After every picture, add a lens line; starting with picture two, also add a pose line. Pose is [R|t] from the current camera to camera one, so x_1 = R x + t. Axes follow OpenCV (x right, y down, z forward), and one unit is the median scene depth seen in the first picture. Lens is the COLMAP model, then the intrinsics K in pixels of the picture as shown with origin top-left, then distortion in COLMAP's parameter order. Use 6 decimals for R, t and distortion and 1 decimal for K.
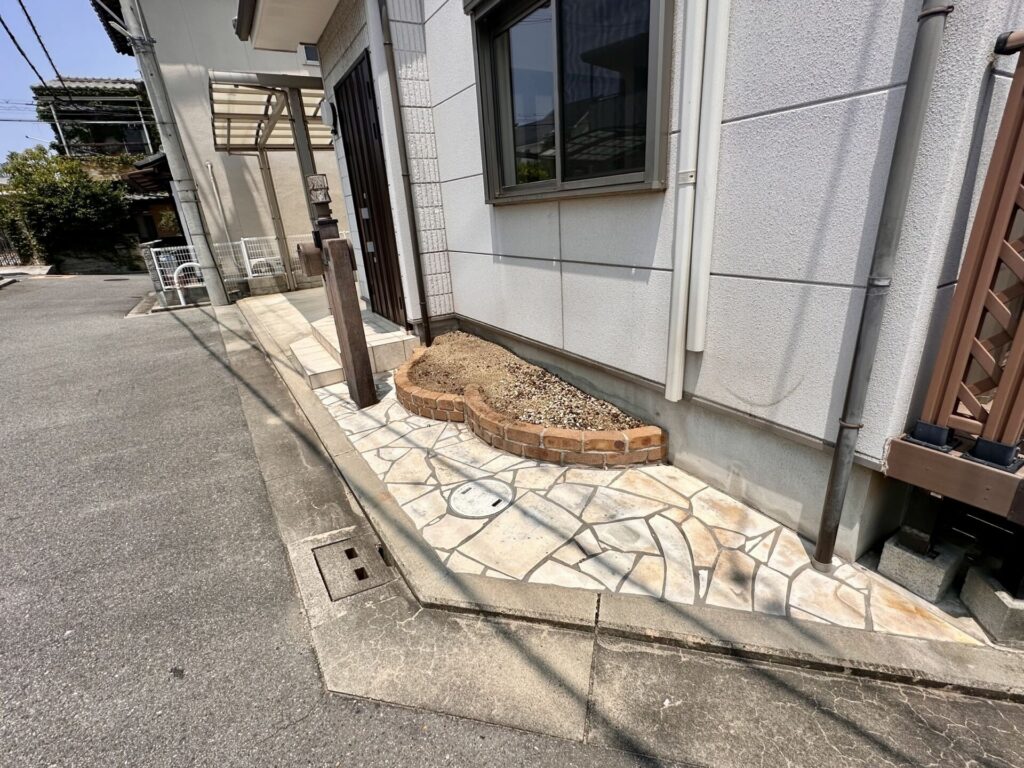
lens RADIAL K [[471.0, 0, 515.5], [0, 471.0, 386.9], [0, 0, 1]] dist [-0.005052, 0.001348]
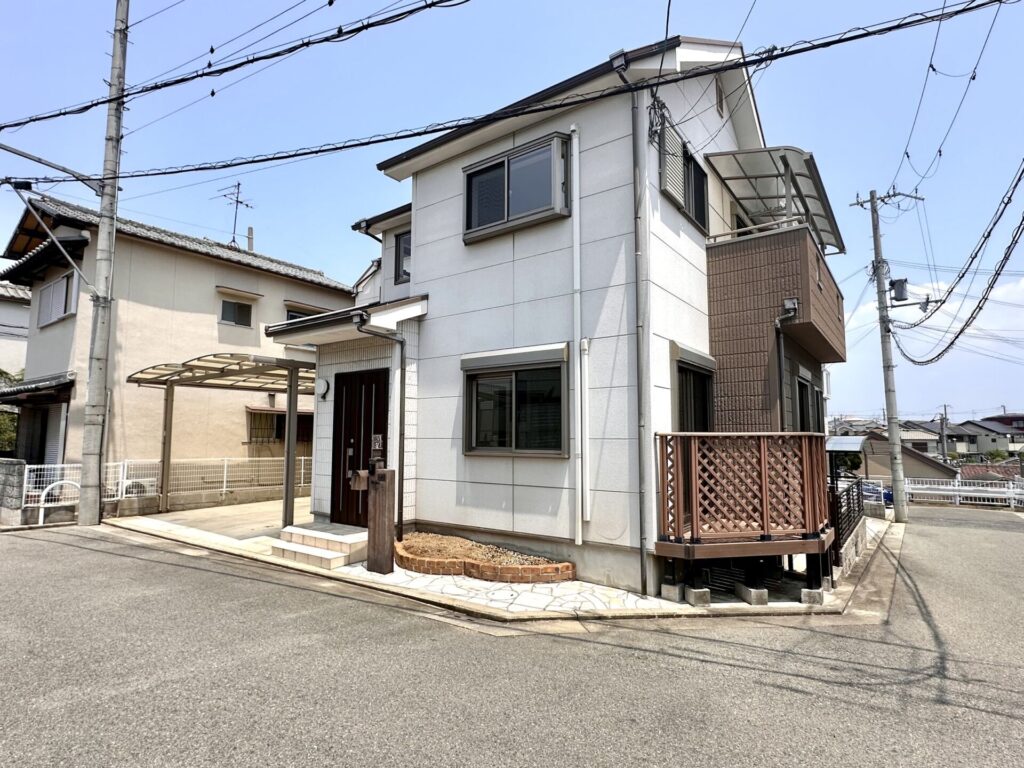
lens RADIAL K [[535.3, 0, 518.2], [0, 535.3, 389.7], [0, 0, 1]] dist [-0.002805, 0.000620]
pose [[0.919279, 0.100258, 0.380624, -0.881220], [0.079499, 0.899793, -0.429013, 0.389328], [-0.385495, 0.424642, 0.819190, -1.179125]]
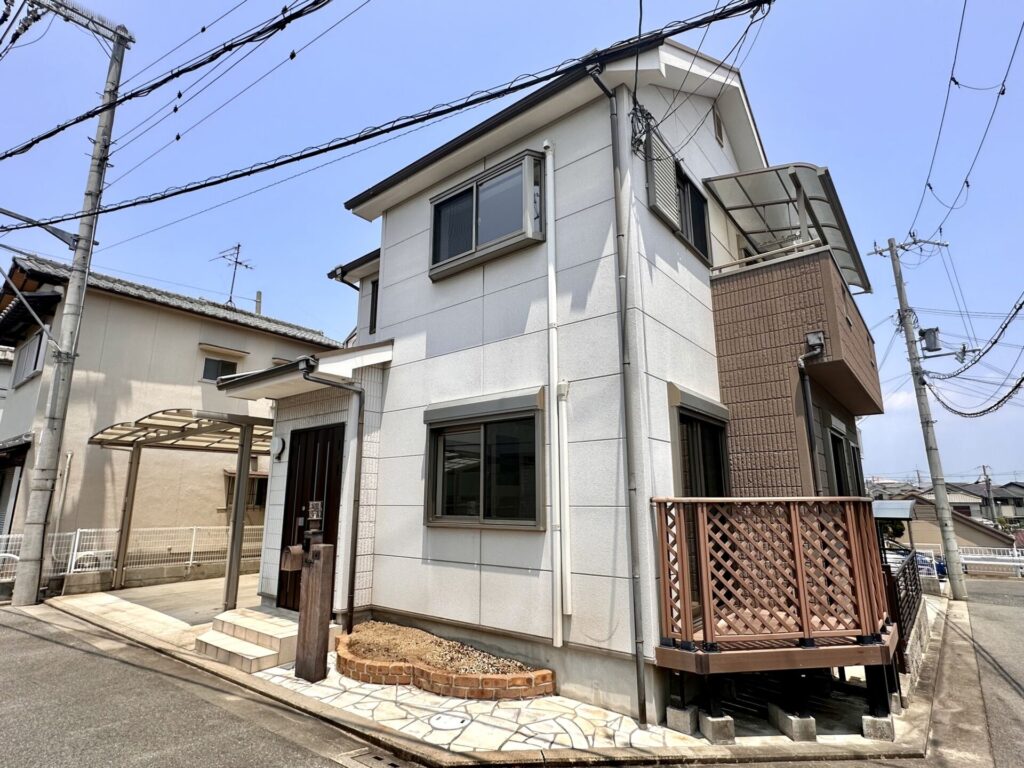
lens RADIAL K [[535.3, 0, 511.0], [0, 535.3, 384.4], [0, 0, 1]] dist [-0.002805, 0.000620]
pose [[0.938428, 0.134294, 0.318306, -0.528295], [0.064217, 0.837491, -0.542665, 0.247441], [-0.339455, 0.529693, 0.777300, -0.896796]]
